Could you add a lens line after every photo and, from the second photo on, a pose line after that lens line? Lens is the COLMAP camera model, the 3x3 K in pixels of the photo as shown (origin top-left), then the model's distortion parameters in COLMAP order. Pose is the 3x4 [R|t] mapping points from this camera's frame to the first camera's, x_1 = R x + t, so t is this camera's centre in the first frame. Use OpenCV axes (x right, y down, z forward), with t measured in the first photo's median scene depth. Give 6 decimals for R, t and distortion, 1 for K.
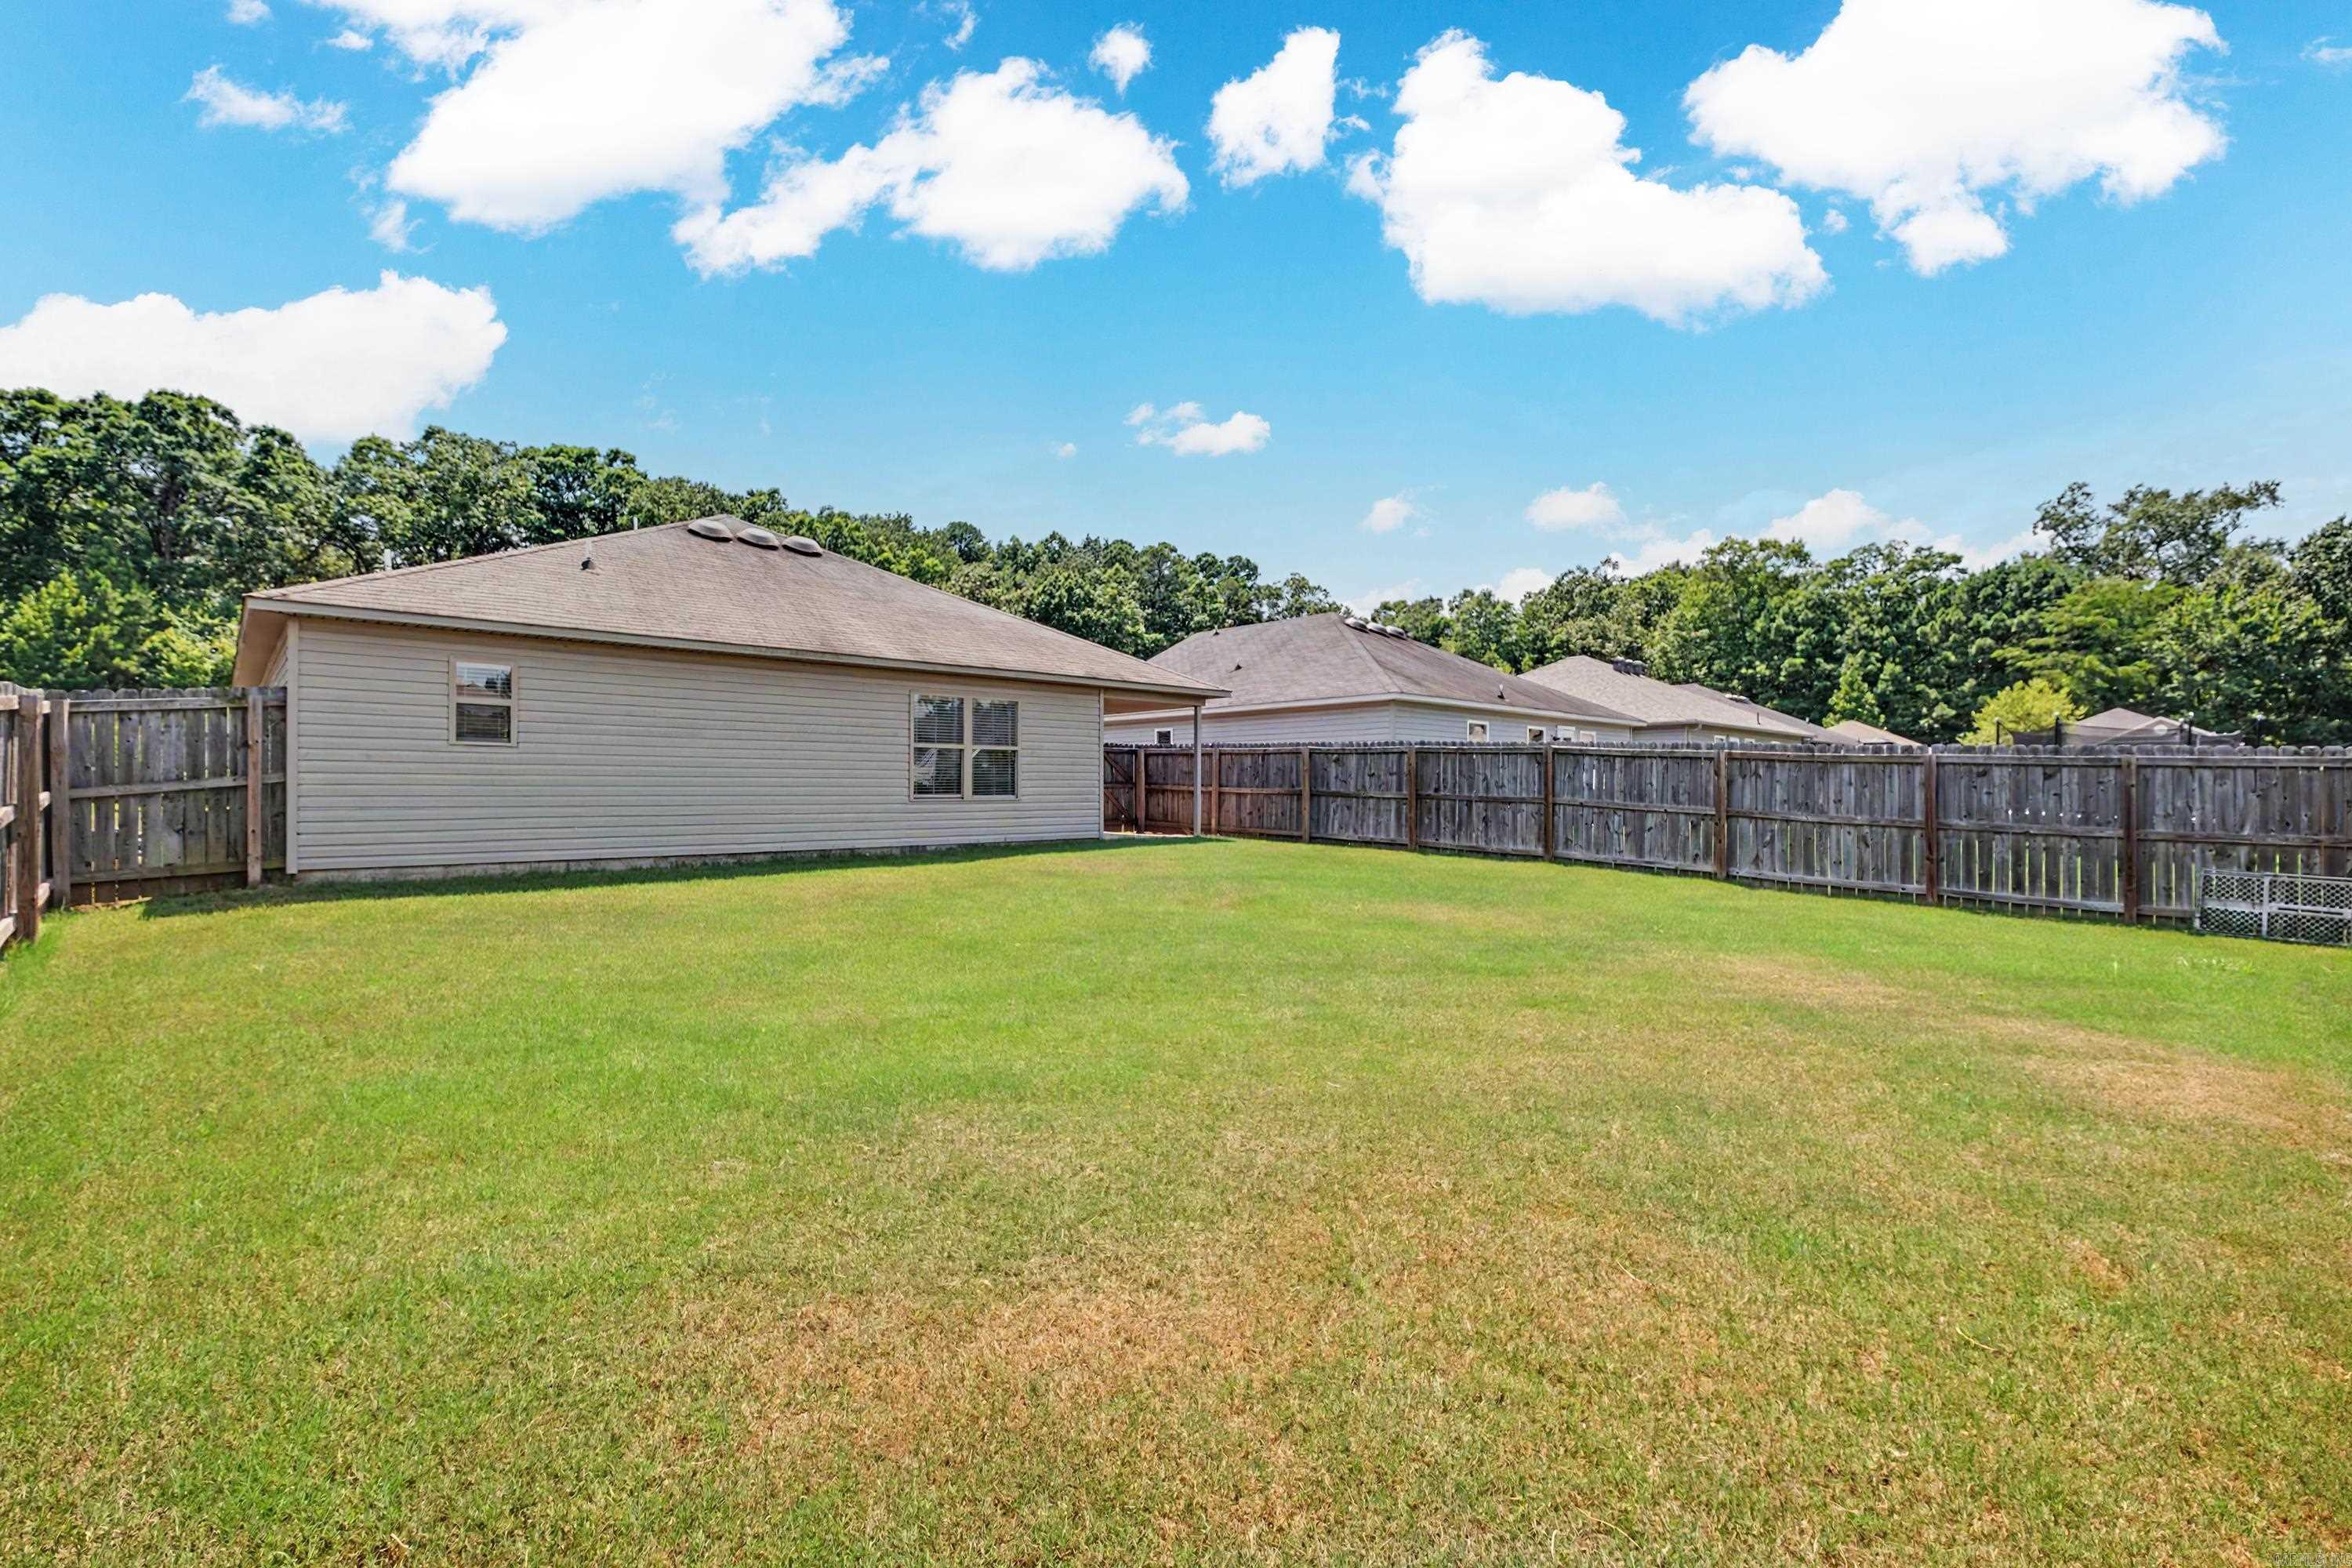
lens RADIAL K [[1013.9, 0, 1173.1], [0, 1013.9, 791.0], [0, 0, 1]] dist [-0.004431, -0.000322]
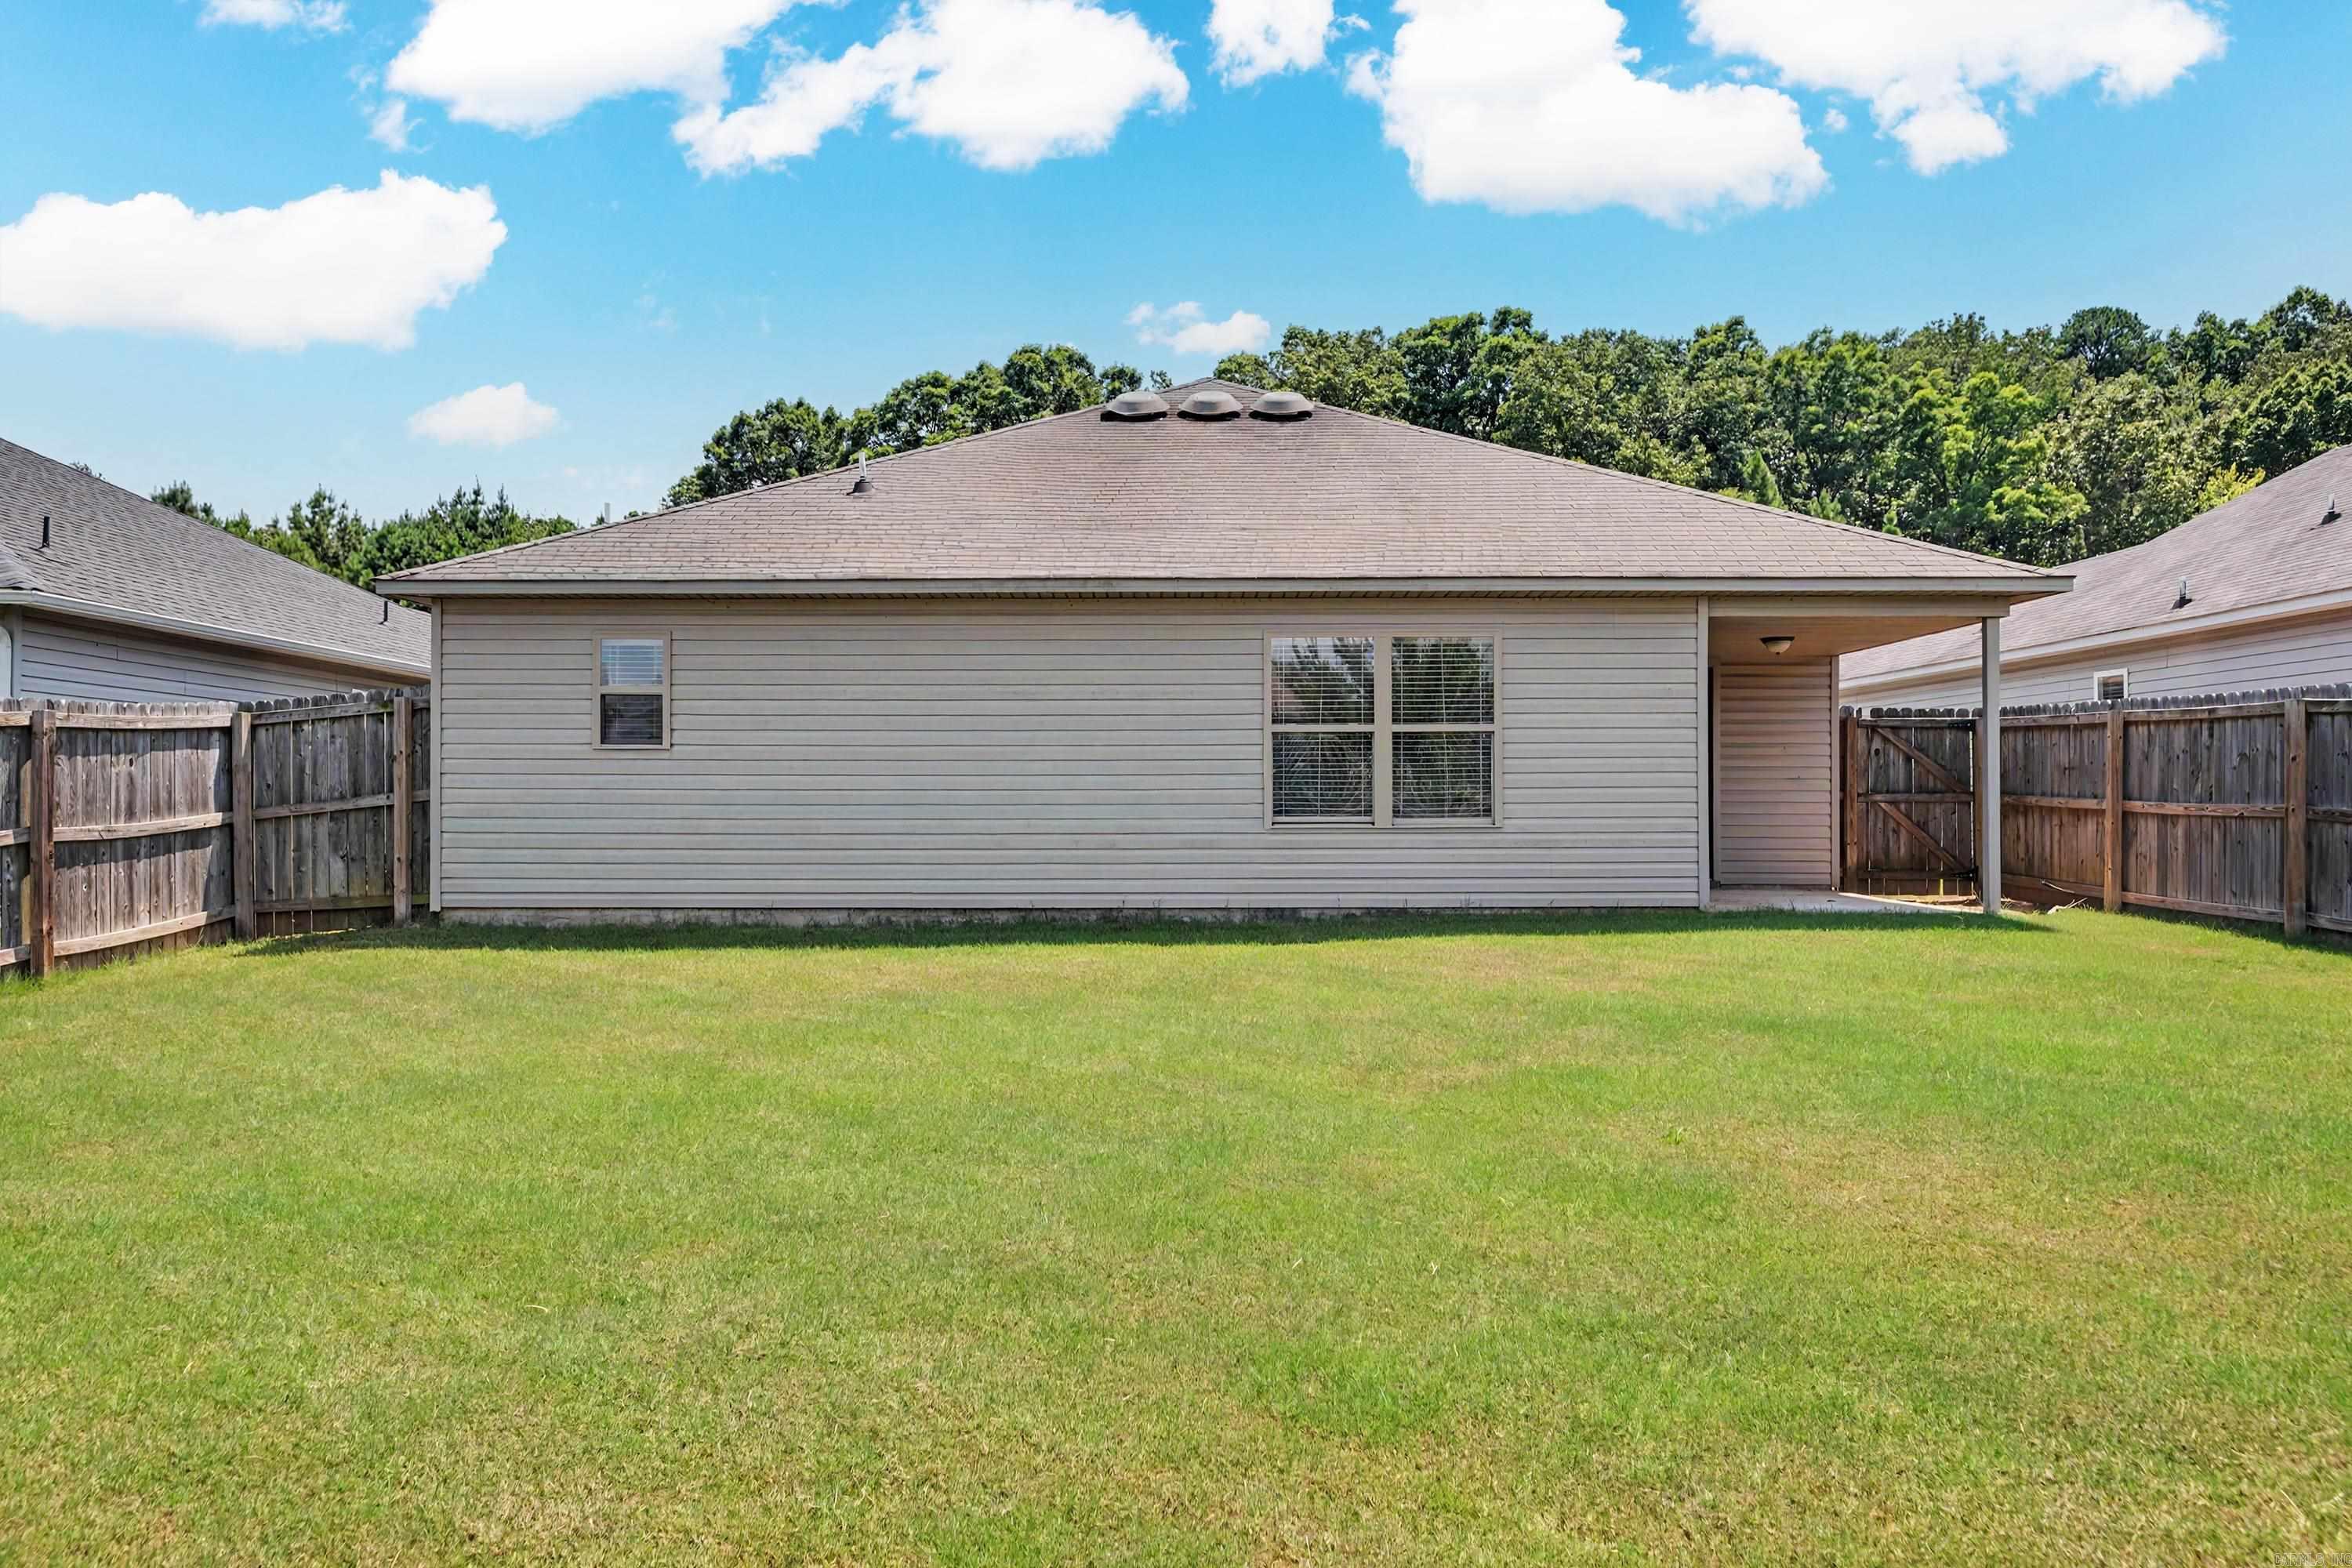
lens RADIAL K [[1626.5, 0, 1176.0], [0, 1626.5, 784.0], [0, 0, 1]] dist [0.003441, 0.003573]
pose [[0.726539, -0.008606, -0.687071, 0.297636], [0.000671, 0.999930, -0.011816, -0.003636], [0.687125, 0.008124, 0.726494, 0.284192]]
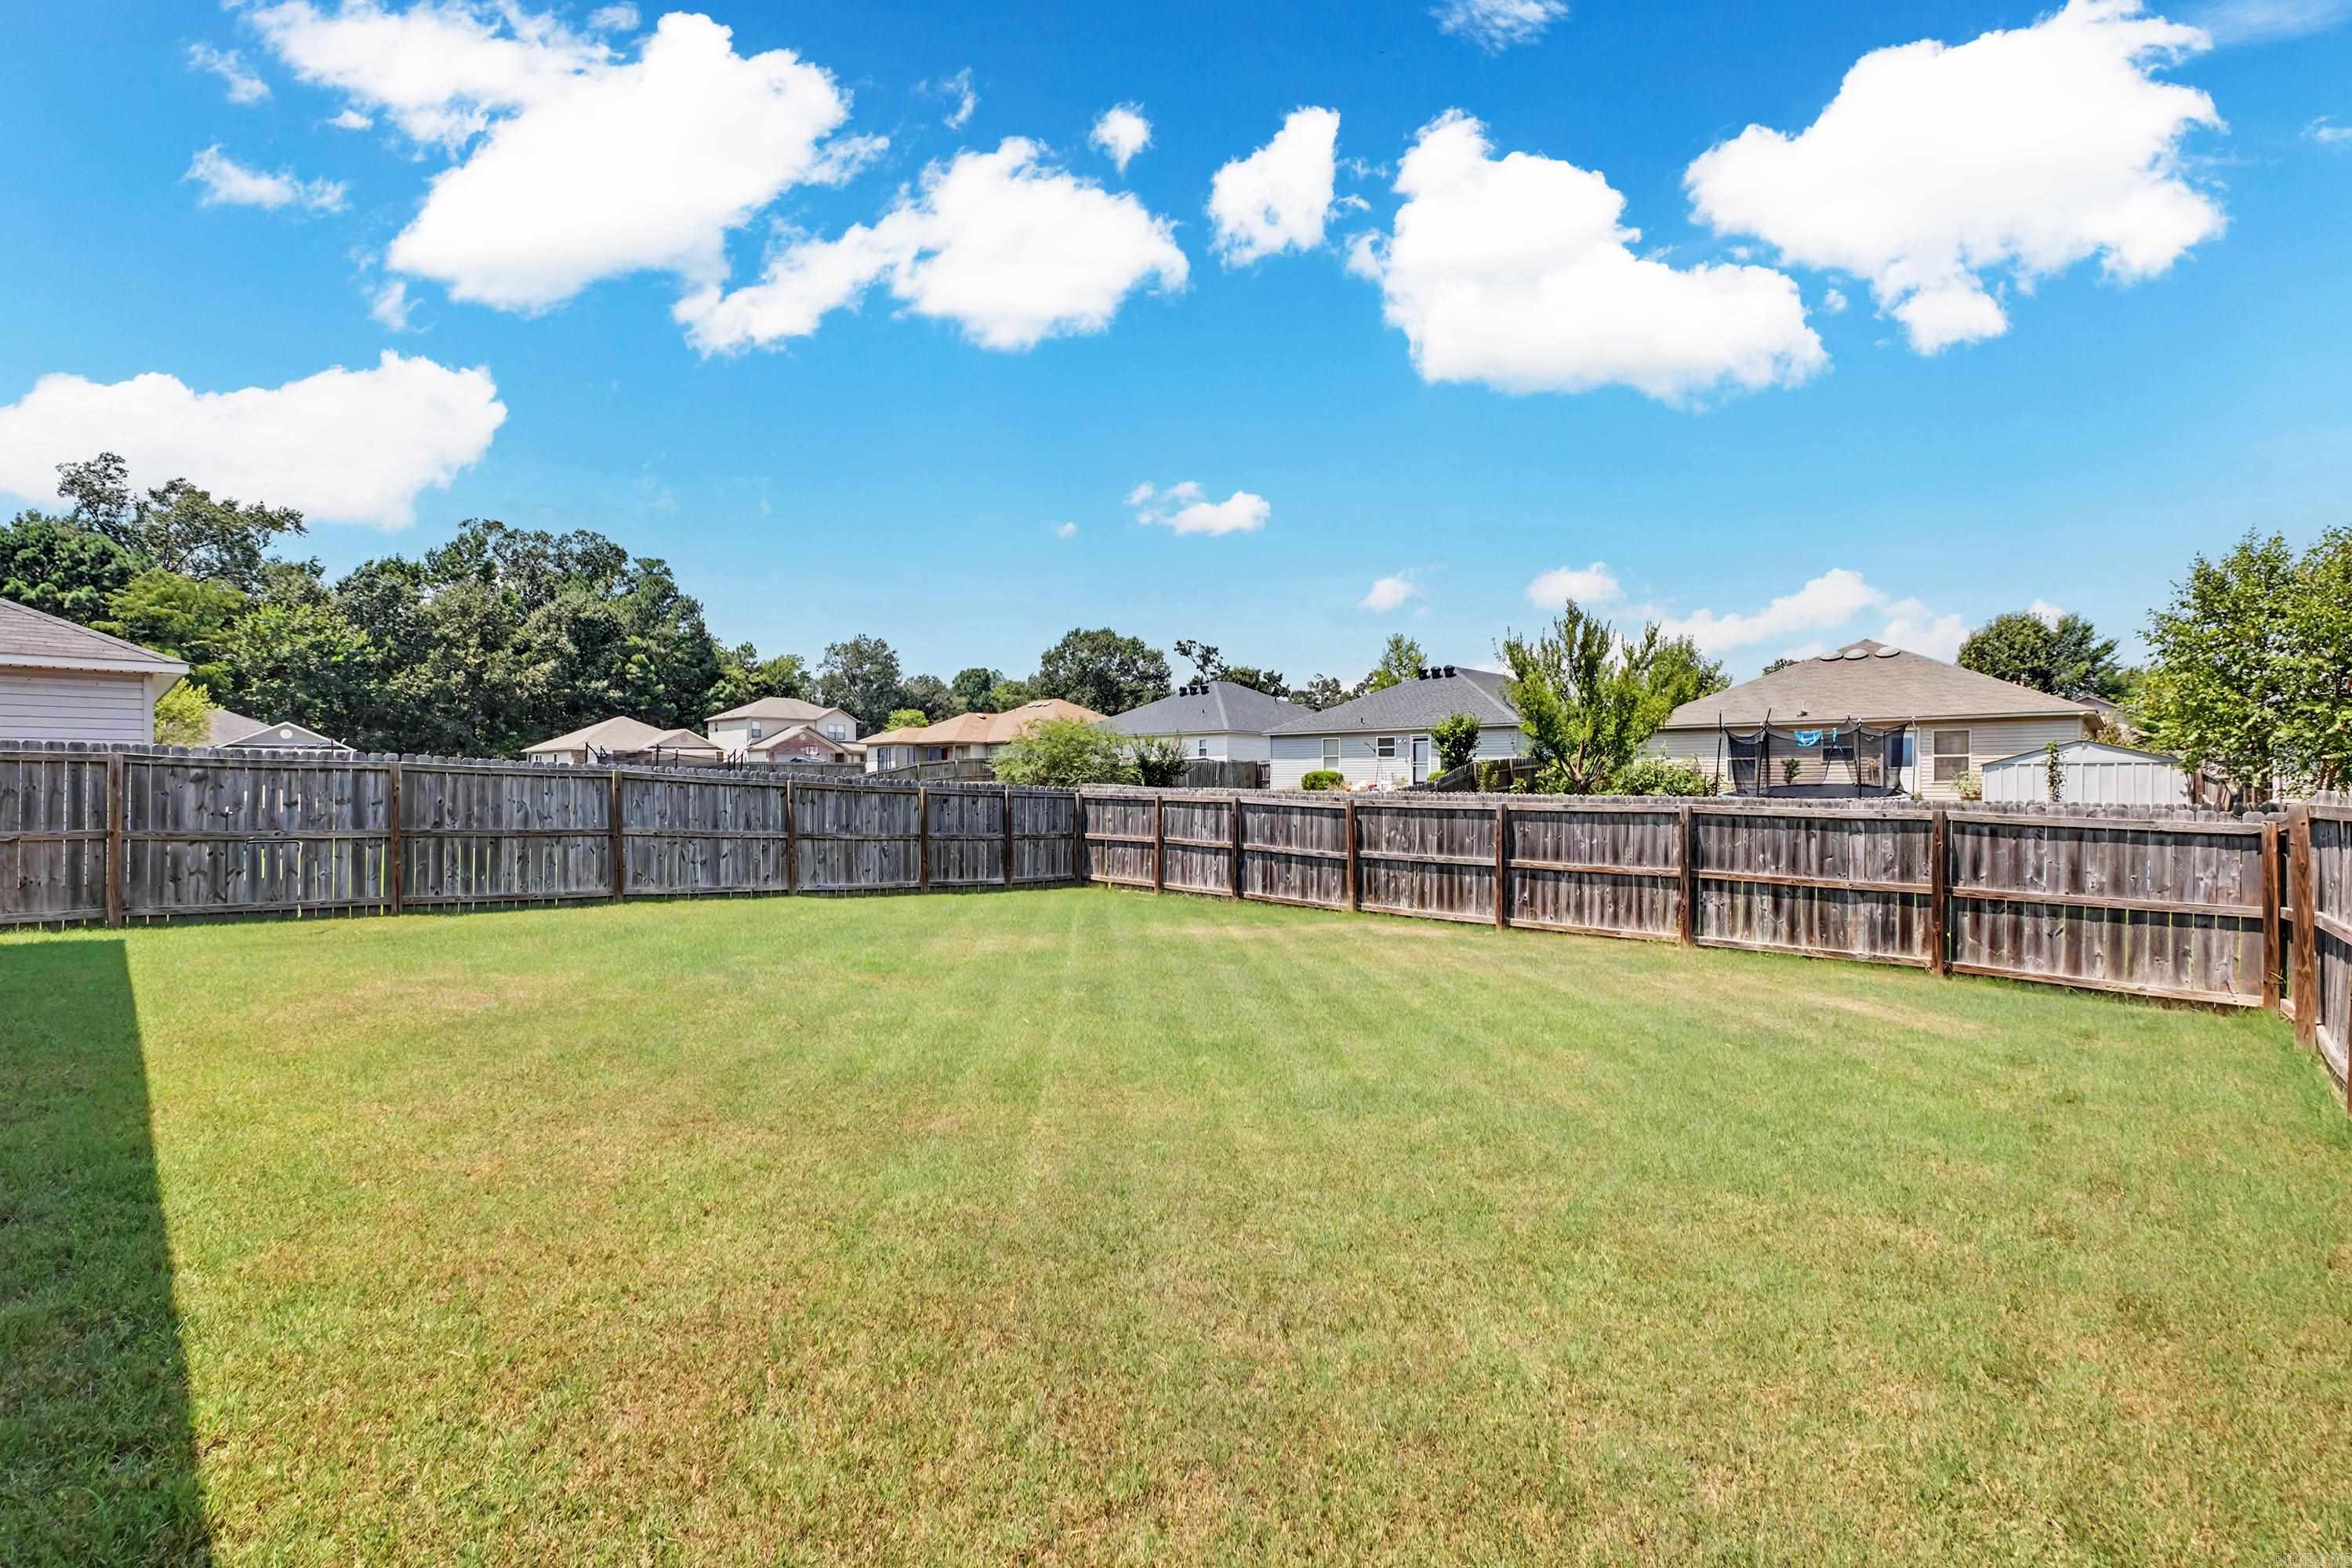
lens RADIAL K [[1031.3, 0, 1176.0], [0, 1031.3, 784.0], [0, 0, 1]] dist [0.001495, -0.000213]
pose [[-0.065036, 0.000233, 0.997883, -0.545162], [0.001261, 0.999999, -0.000151, -0.030898], [-0.997882, 0.001248, -0.065036, 0.557871]]
